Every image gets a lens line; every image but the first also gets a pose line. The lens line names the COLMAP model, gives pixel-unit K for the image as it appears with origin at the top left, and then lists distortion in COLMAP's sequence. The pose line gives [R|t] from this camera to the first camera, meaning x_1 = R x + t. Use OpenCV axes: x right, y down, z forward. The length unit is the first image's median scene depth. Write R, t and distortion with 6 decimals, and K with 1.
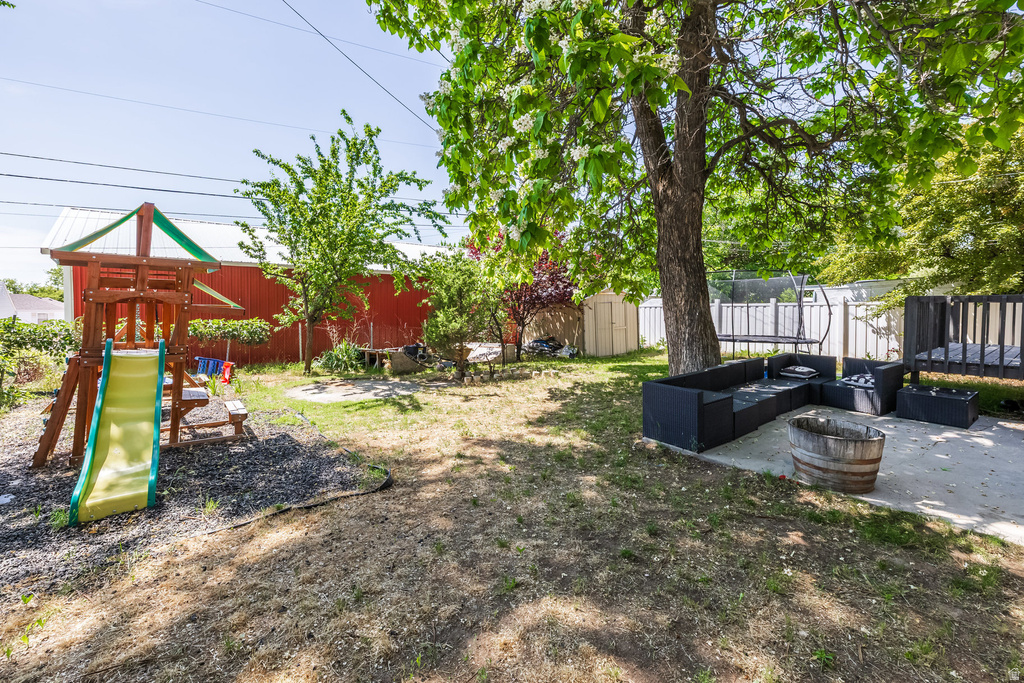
lens RADIAL K [[475.7, 0, 513.9], [0, 475.7, 321.8], [0, 0, 1]] dist [0.001113, 0.010139]
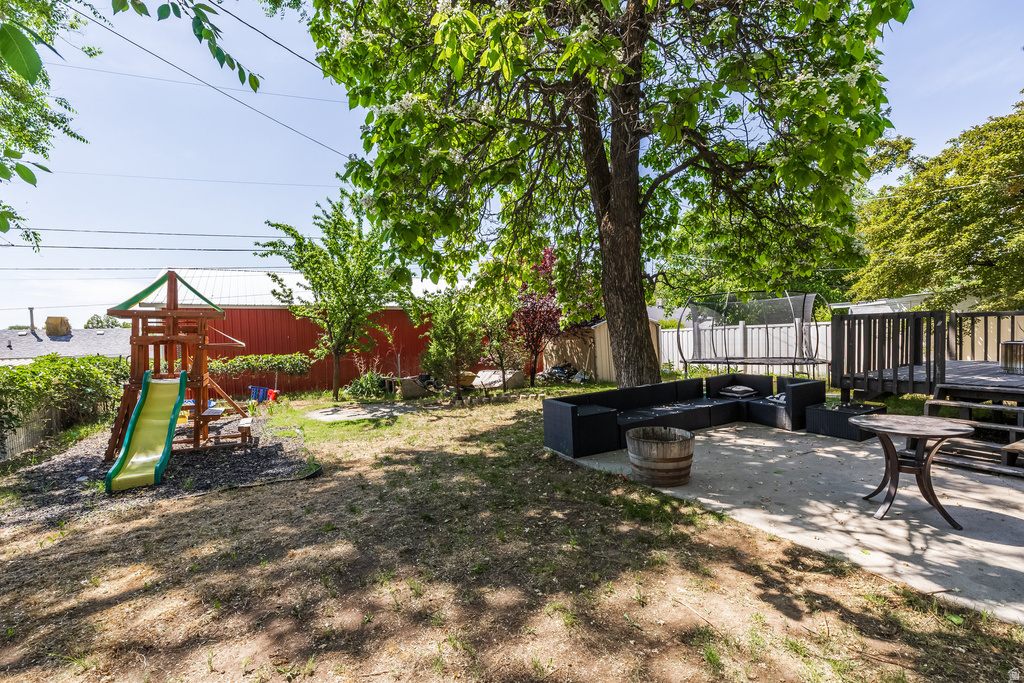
lens RADIAL K [[481.1, 0, 506.8], [0, 481.1, 360.6], [0, 0, 1]] dist [0.001976, 0.000376]
pose [[0.984102, -0.022660, -0.176153, 0.291437], [0.026271, 0.999489, 0.018193, 0.005979], [0.175651, -0.022532, 0.984195, -0.130050]]
